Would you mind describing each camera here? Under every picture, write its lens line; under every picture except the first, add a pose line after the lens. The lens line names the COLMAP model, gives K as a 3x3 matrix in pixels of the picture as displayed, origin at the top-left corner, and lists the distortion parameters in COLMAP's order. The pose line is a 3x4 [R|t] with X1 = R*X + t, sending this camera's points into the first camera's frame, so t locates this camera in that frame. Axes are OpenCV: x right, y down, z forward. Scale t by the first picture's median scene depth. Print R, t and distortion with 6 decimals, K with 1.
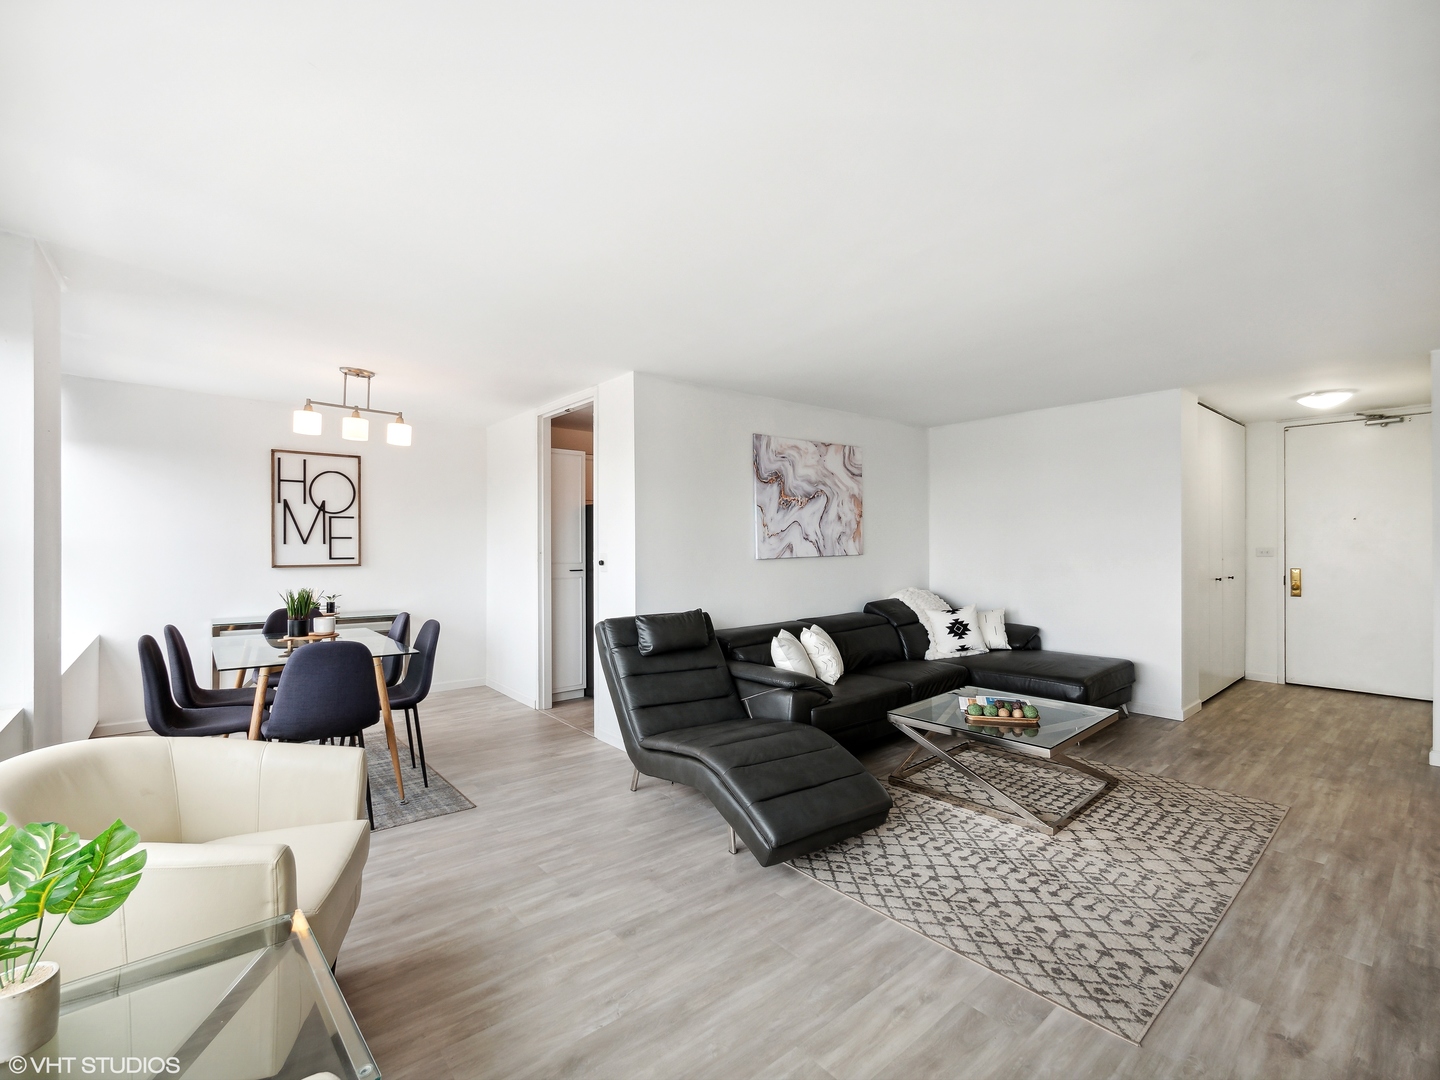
lens RADIAL K [[624.8, 0, 726.0], [0, 624.8, 545.6], [0, 0, 1]] dist [-0.008165, 0.000971]
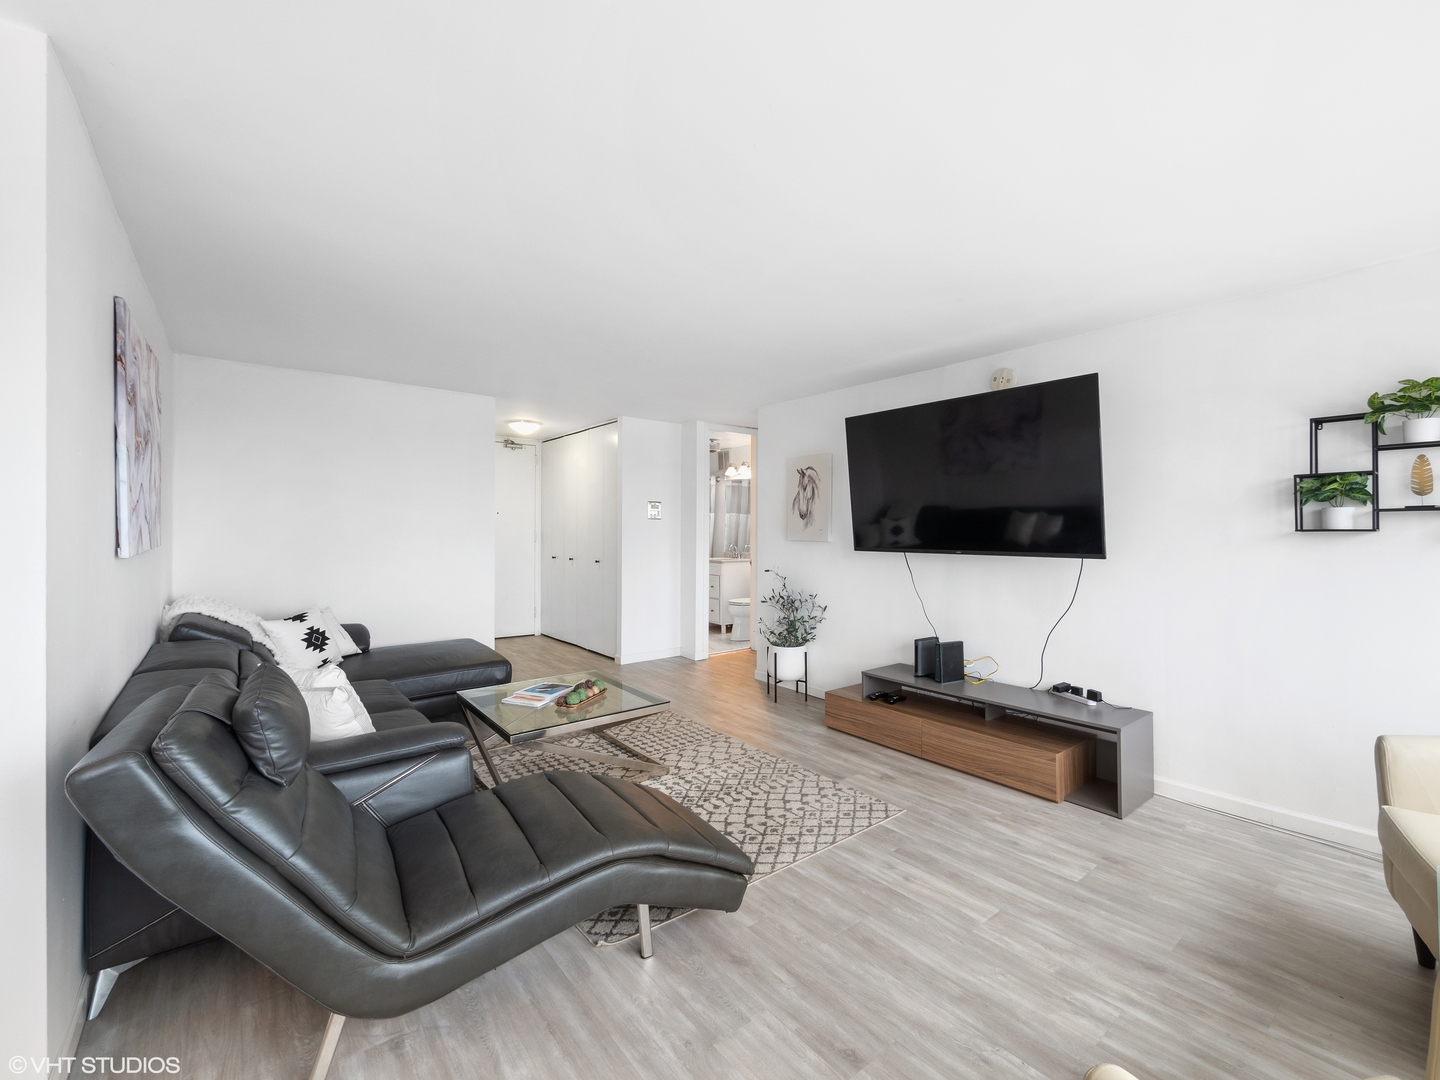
lens RADIAL K [[624.8, 0, 726.7], [0, 624.8, 529.4], [0, 0, 1]] dist [-0.008165, 0.000971]
pose [[0.035473, 0.008732, 0.999332, -0.411451], [-0.003189, 0.999958, -0.008625, 0.003716], [-0.999366, -0.002881, 0.035500, 0.514117]]
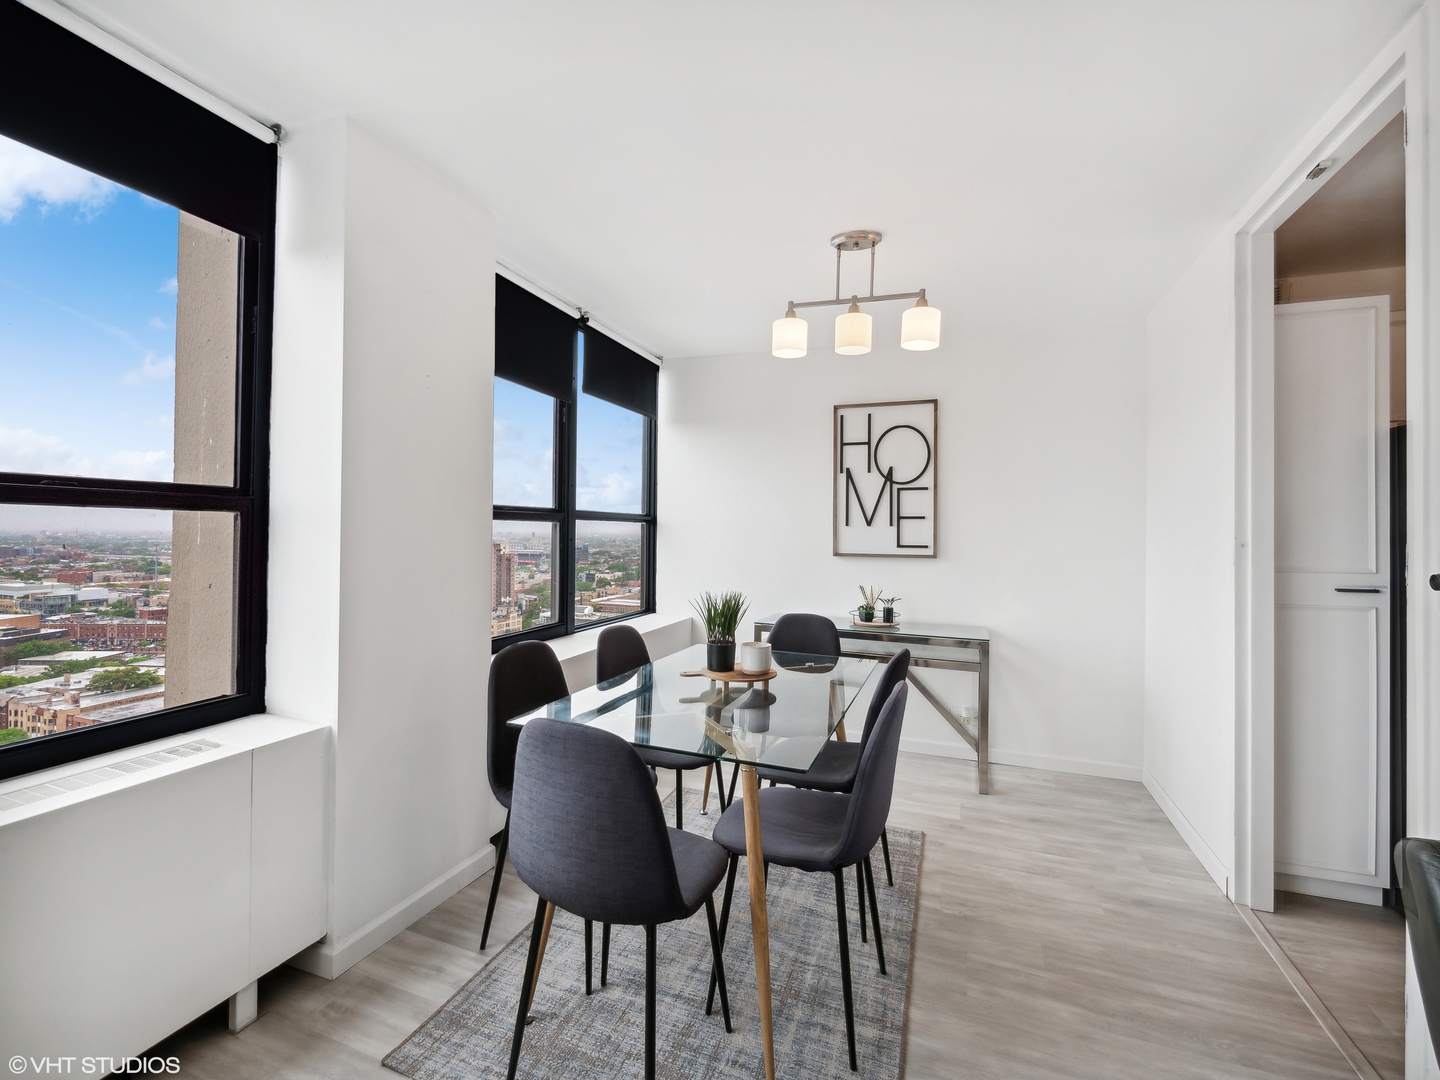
lens RADIAL K [[624.8, 0, 750.0], [0, 624.8, 522.8], [0, 0, 1]] dist [-0.008165, 0.000971]
pose [[0.500997, -0.006188, -0.865427, -0.099974], [-0.013463, 0.999798, -0.014942, 0.007357], [0.865344, 0.019137, 0.500812, 0.521469]]
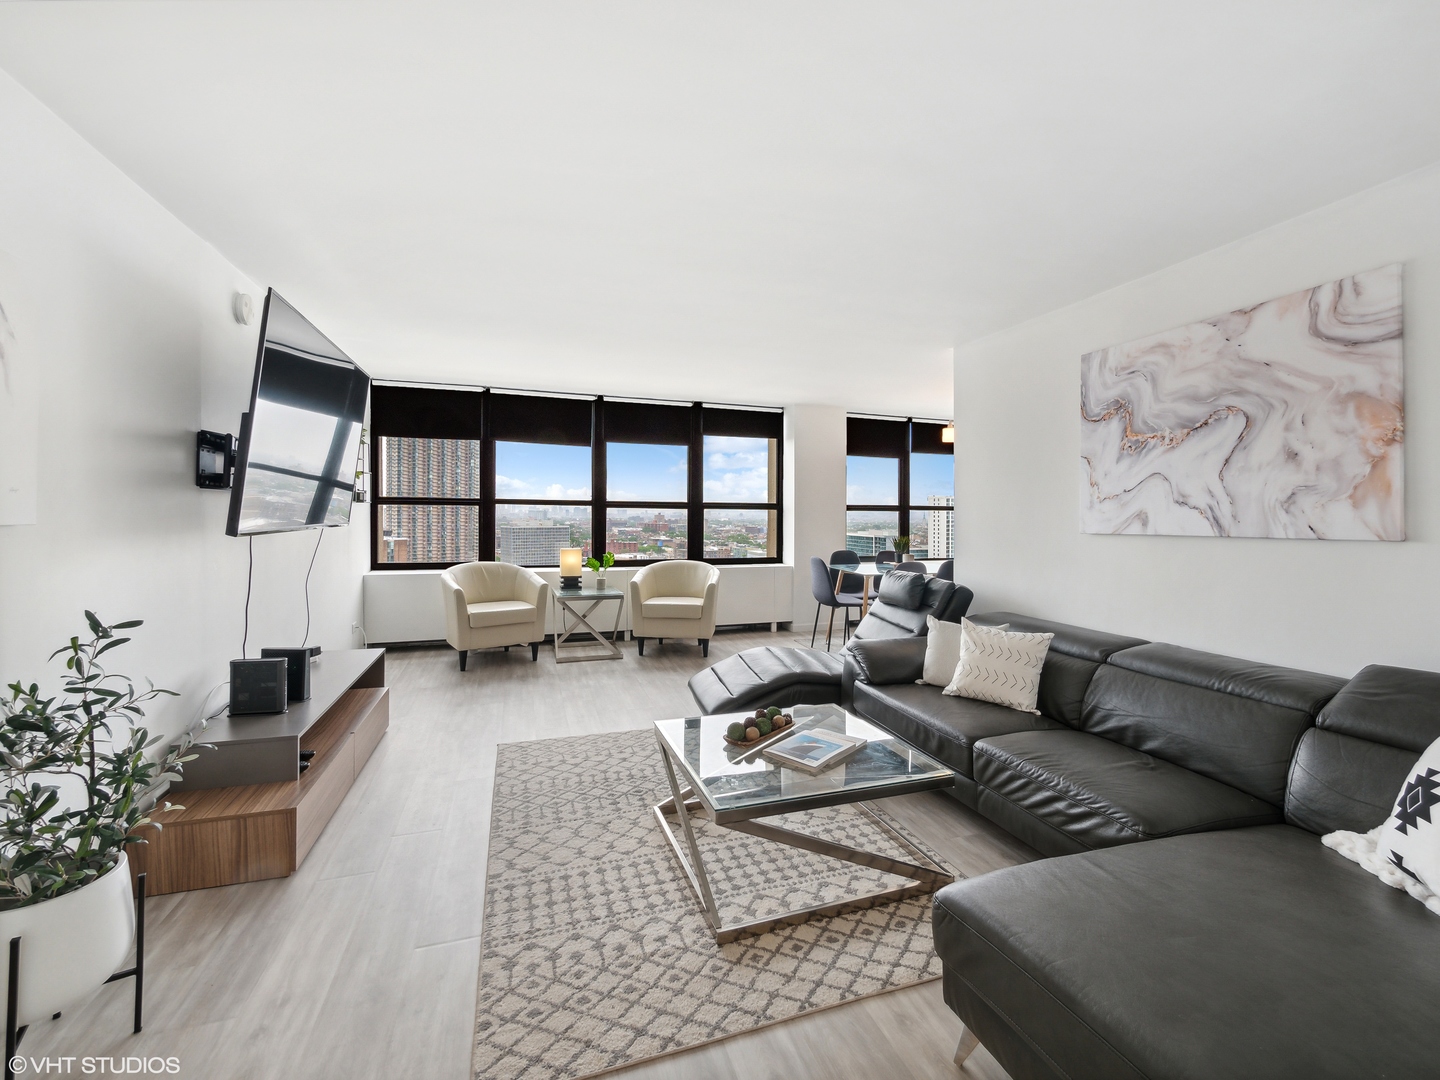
lens RADIAL K [[624.8, 0, 740.5], [0, 624.8, 509.2], [0, 0, 1]] dist [-0.008165, 0.000971]
pose [[-0.350013, -0.008280, -0.936708, 0.830283], [-0.015825, 0.999870, -0.002925, 0.002732], [0.936611, 0.013800, -0.350099, 0.878547]]
